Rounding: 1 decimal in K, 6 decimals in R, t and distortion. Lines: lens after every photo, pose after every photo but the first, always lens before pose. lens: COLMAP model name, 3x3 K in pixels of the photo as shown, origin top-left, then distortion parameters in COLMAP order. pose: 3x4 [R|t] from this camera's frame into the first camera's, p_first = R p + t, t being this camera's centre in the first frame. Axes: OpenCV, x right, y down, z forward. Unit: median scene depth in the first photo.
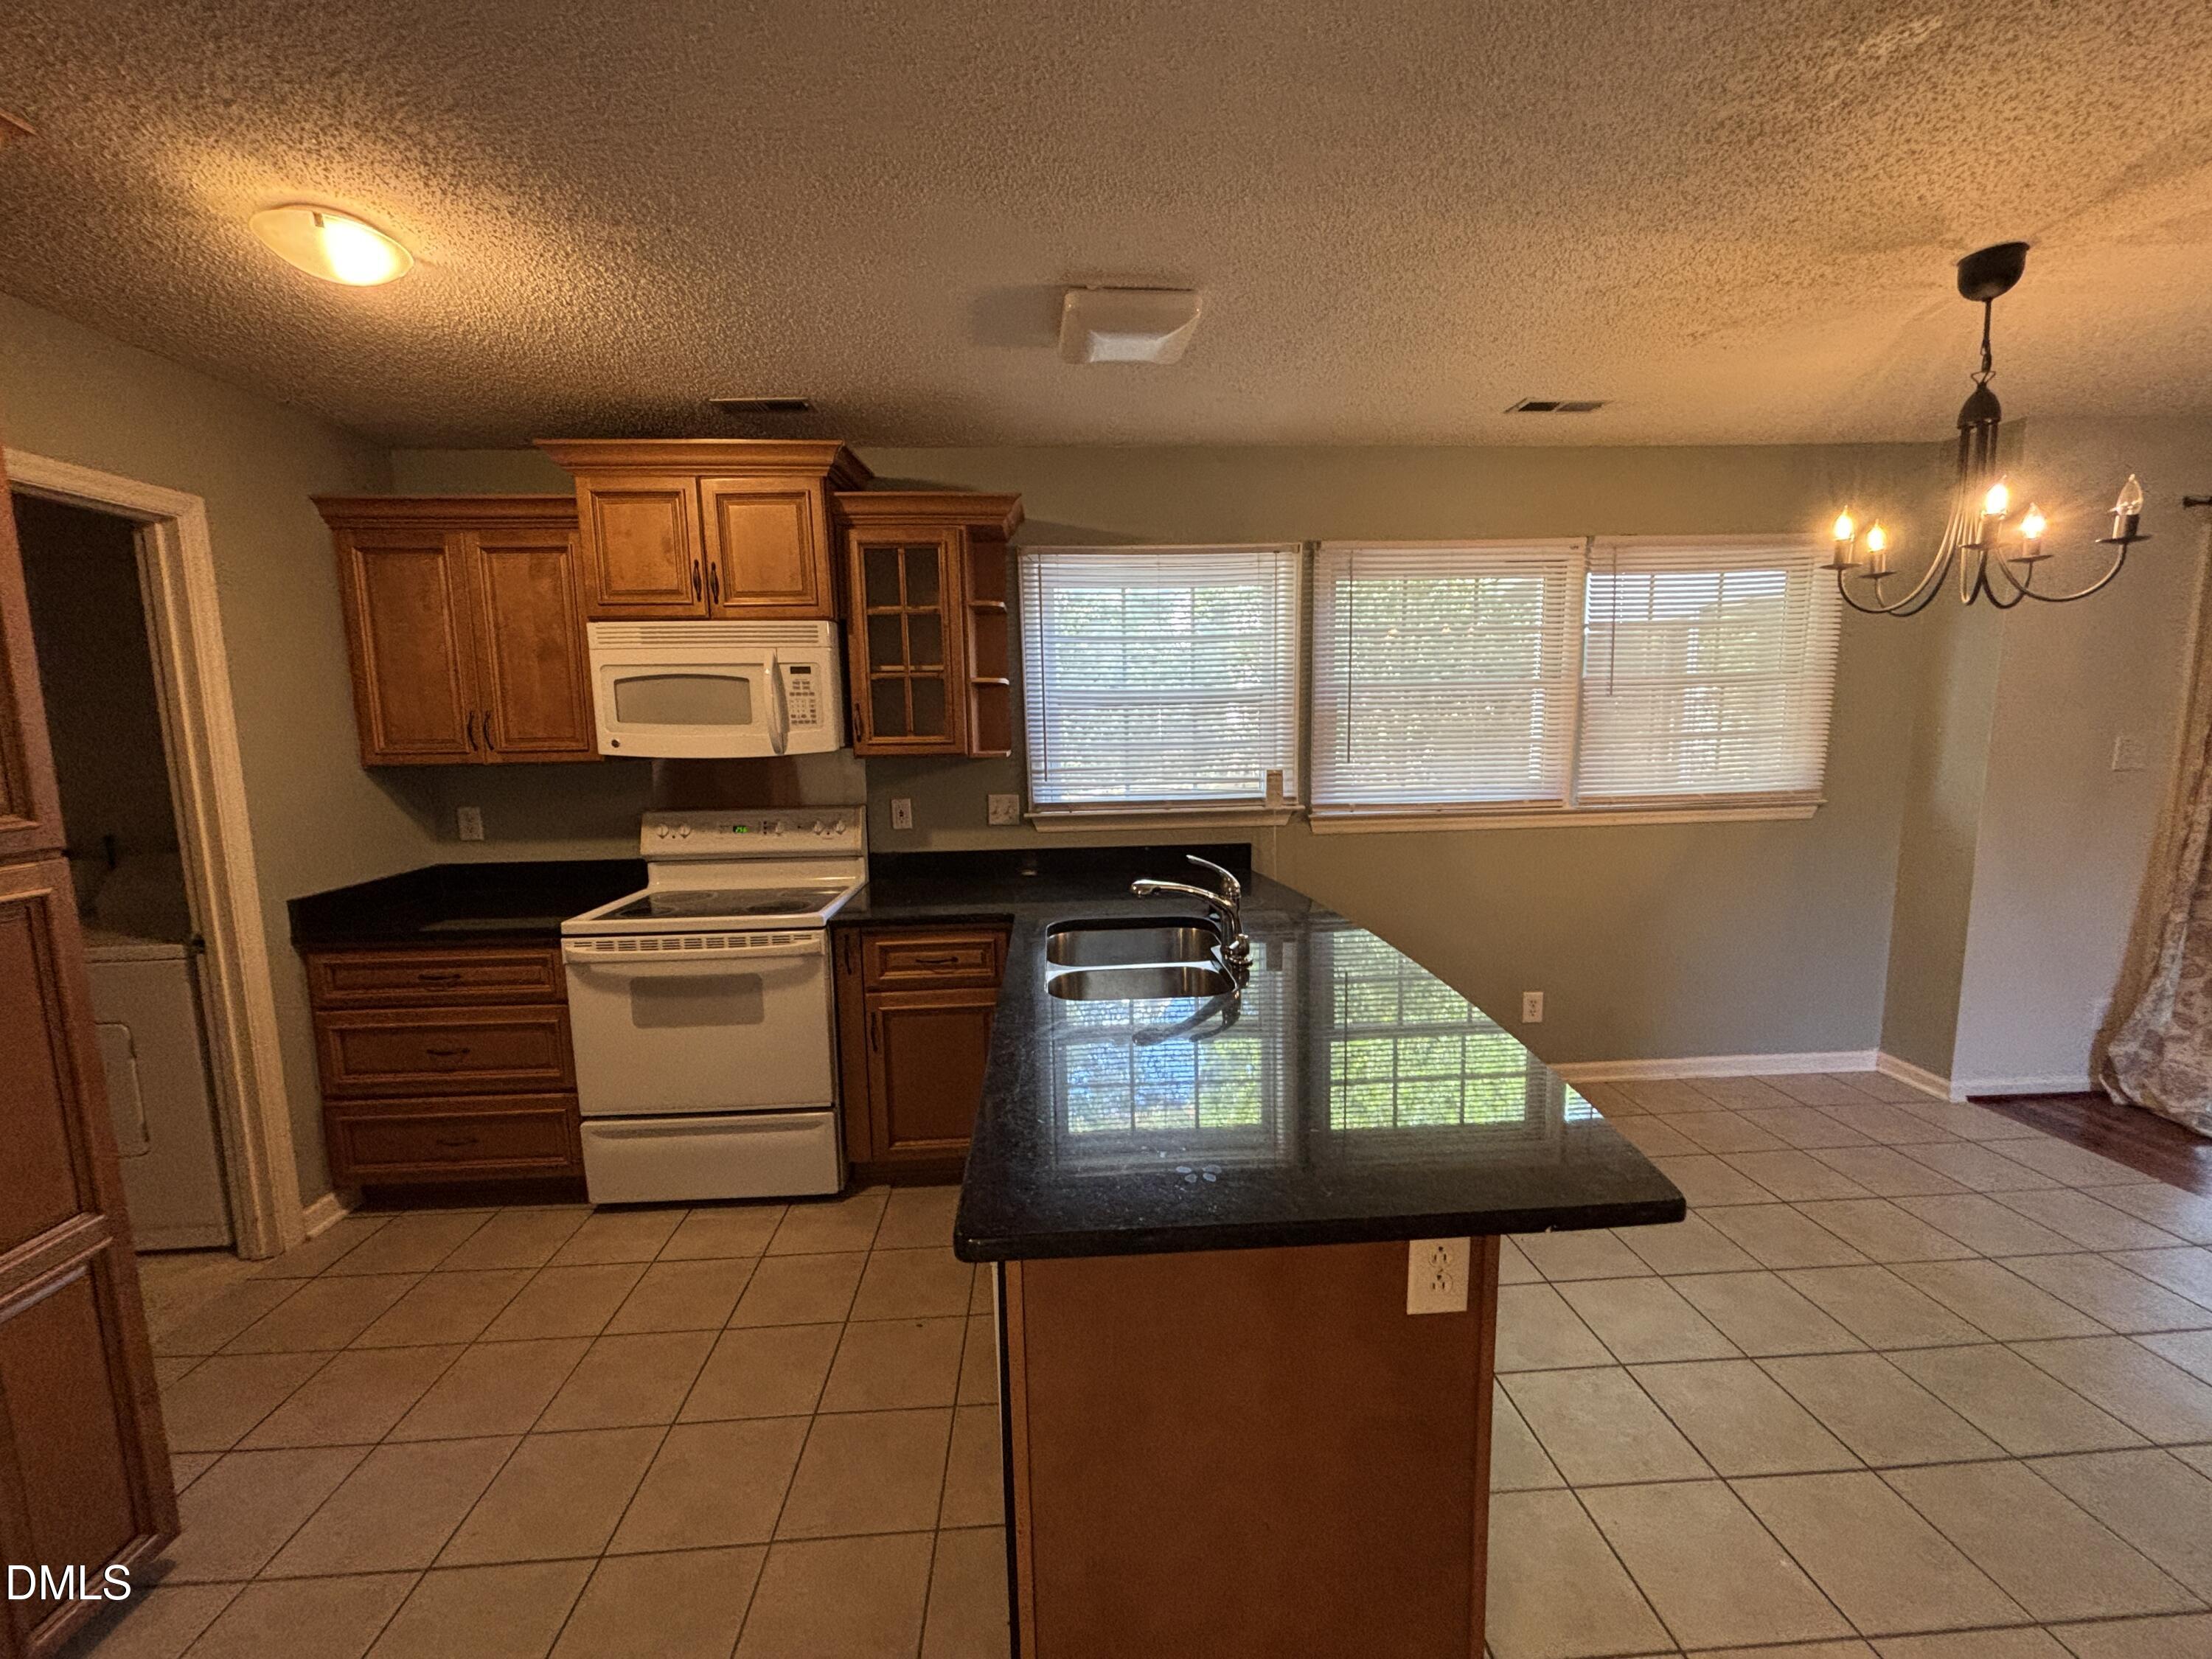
lens RADIAL K [[890.7, 0, 1099.8], [0, 890.7, 824.6], [0, 0, 1]] dist [-0.001165, -0.000375]
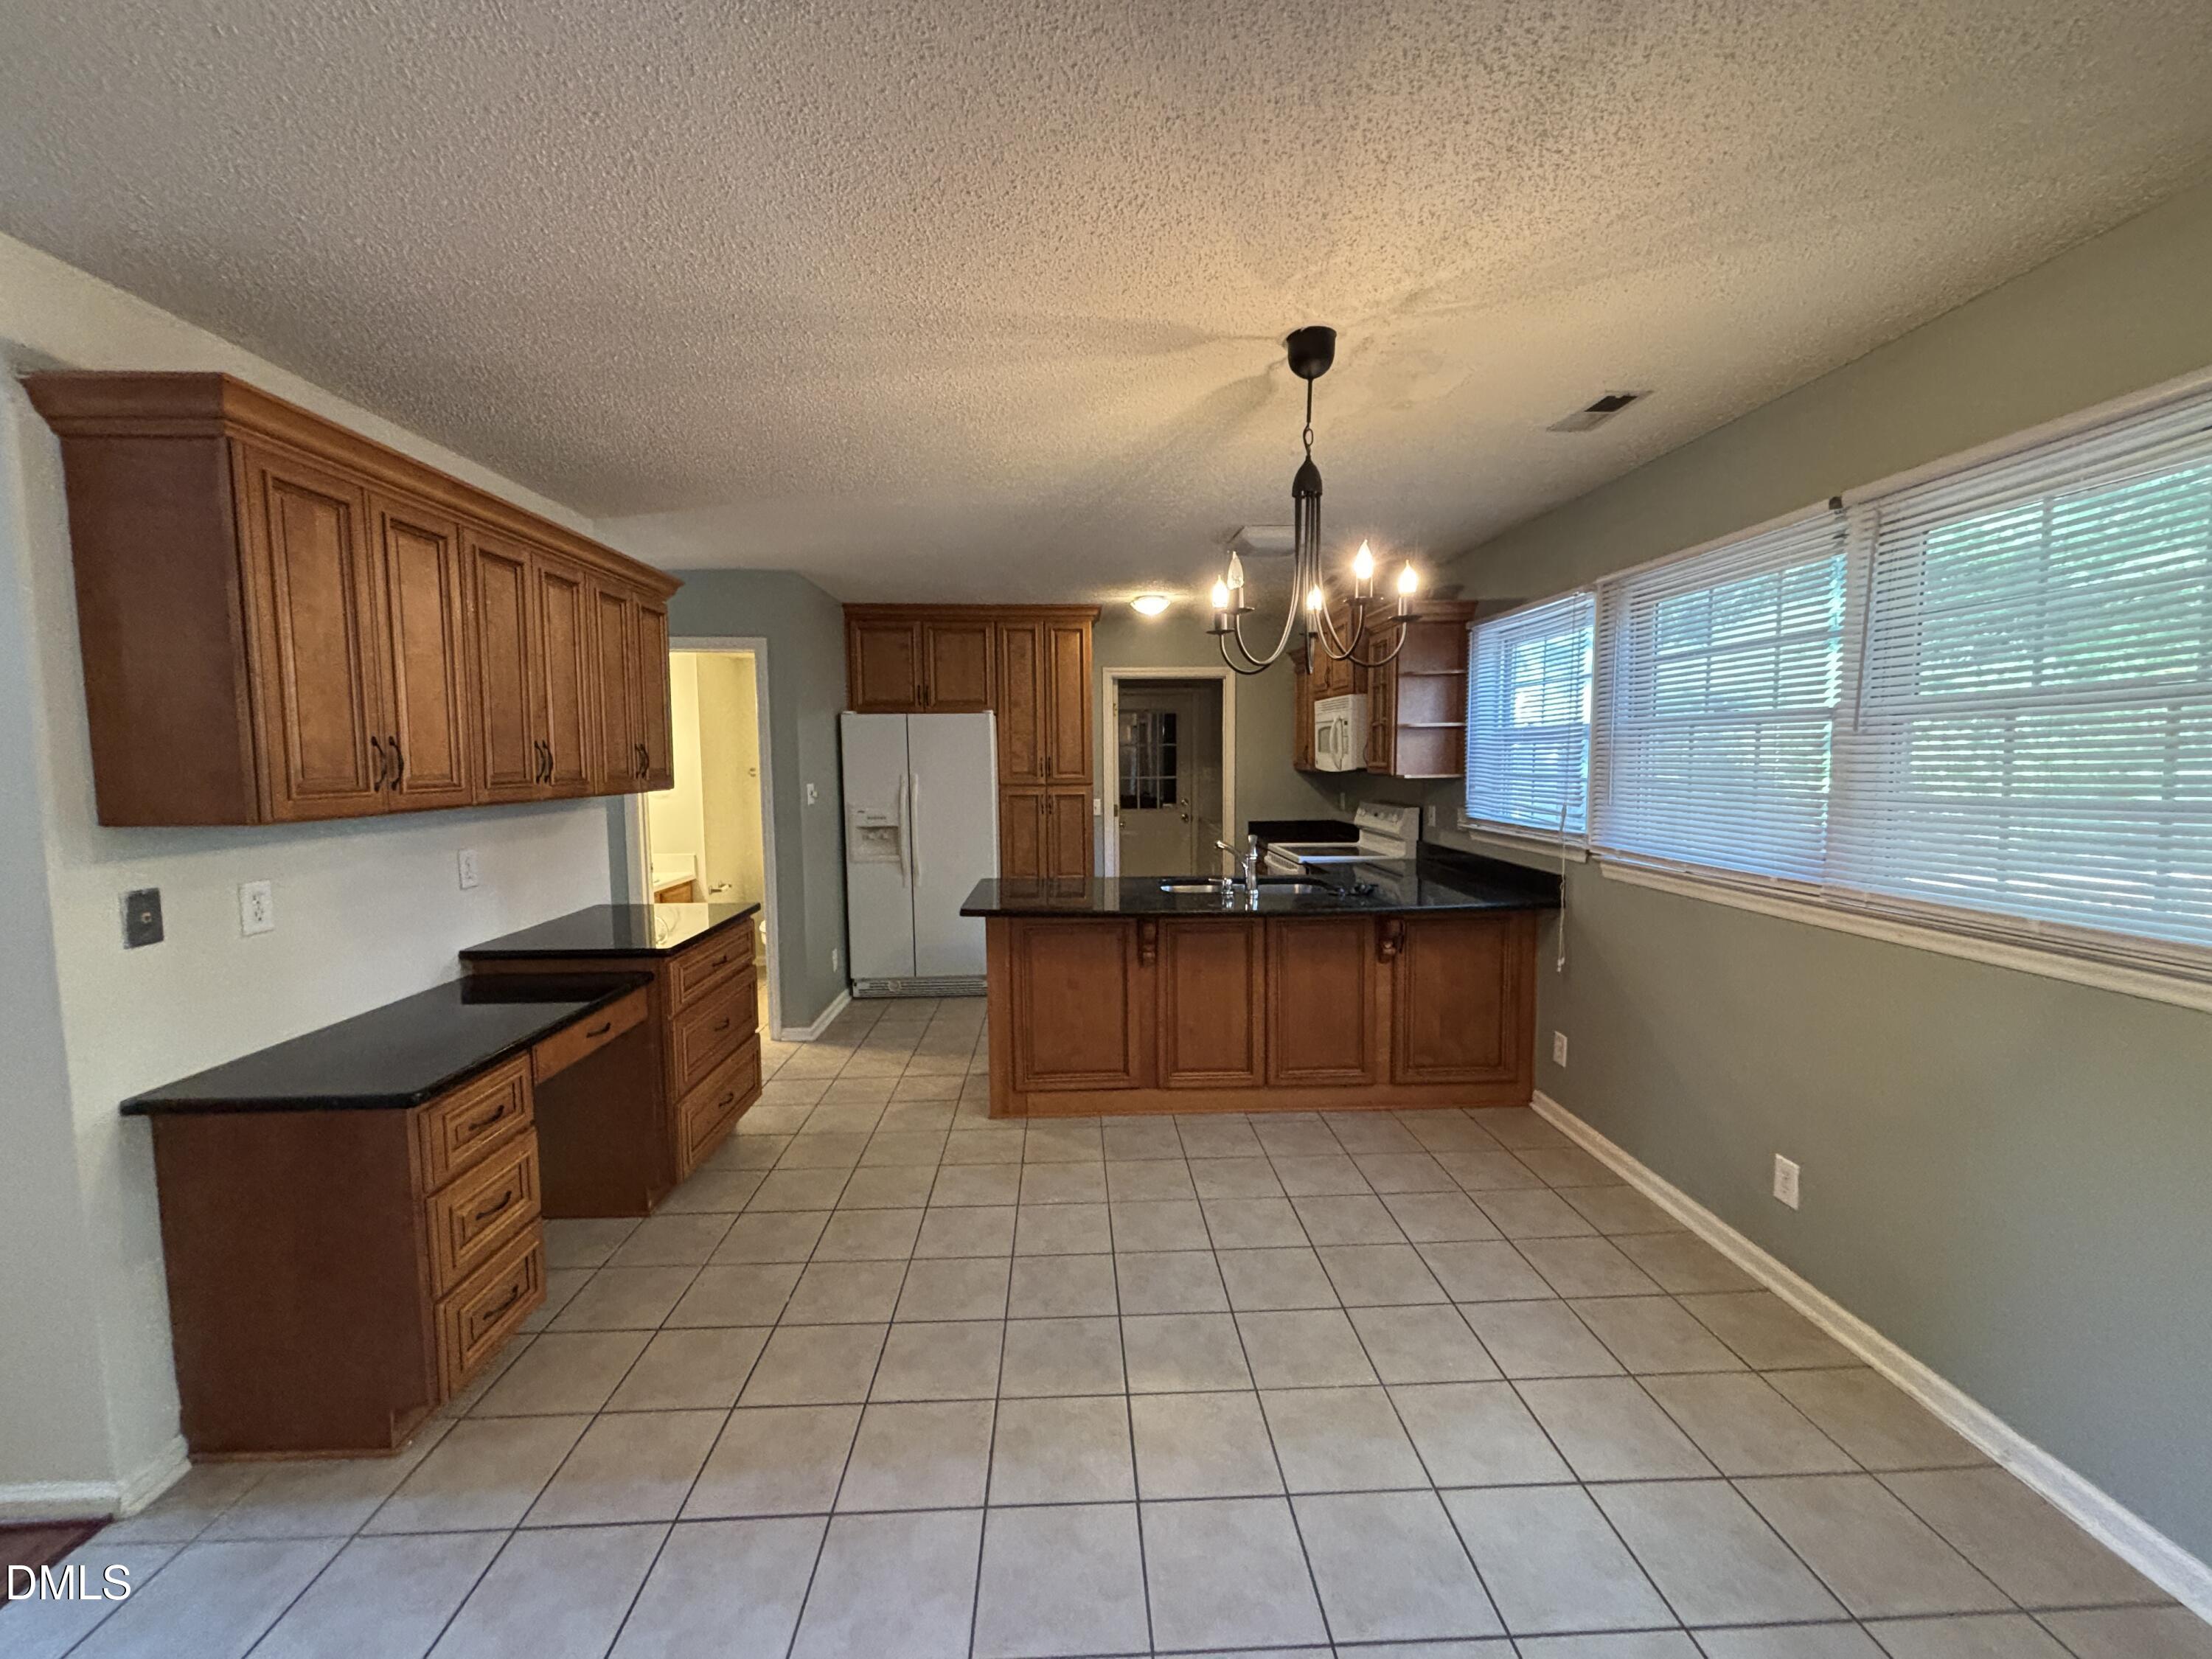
lens RADIAL K [[893.0, 0, 1106.0], [0, 893.0, 829.5], [0, 0, 1]] dist [-0.007553, -0.000530]
pose [[-0.014050, 0.102087, -0.994676, 1.239560], [-0.112085, 0.988344, 0.103020, -0.081620], [0.993599, 0.112935, -0.002444, 0.480632]]
